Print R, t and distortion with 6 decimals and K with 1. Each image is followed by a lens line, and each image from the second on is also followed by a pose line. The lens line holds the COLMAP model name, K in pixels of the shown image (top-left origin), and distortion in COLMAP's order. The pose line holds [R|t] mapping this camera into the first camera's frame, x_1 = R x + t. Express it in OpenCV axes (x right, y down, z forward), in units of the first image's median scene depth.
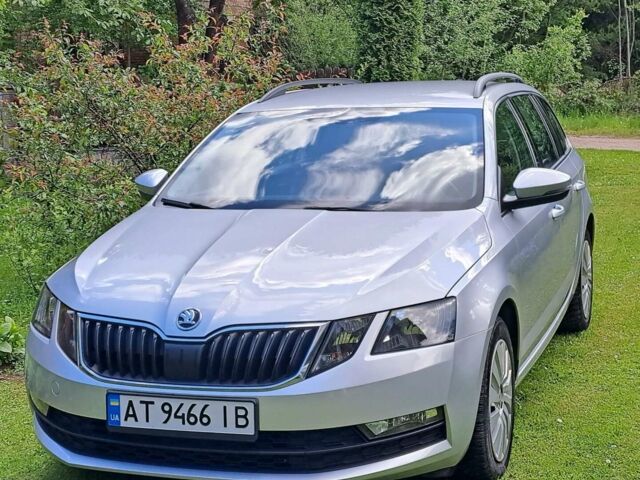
lens RADIAL K [[1225.7, 0, 320.8], [0, 1225.7, 236.9], [0, 0, 1]] dist [0.322258, 0.000000]
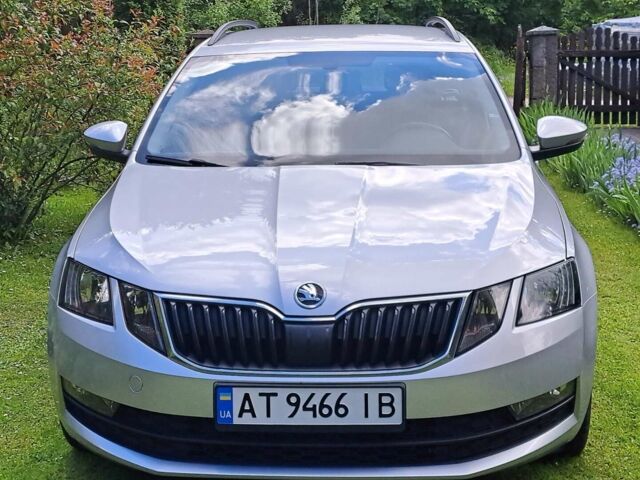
lens RADIAL K [[1225.7, 0, 320.0], [0, 1225.7, 243.9], [0, 0, 1]] dist [0.322258, 0.000000]
pose [[0.960947, -0.035368, 0.274462, -0.335991], [0.023725, 0.998677, 0.045625, -0.007819], [-0.275713, -0.037331, 0.960515, 0.180605]]
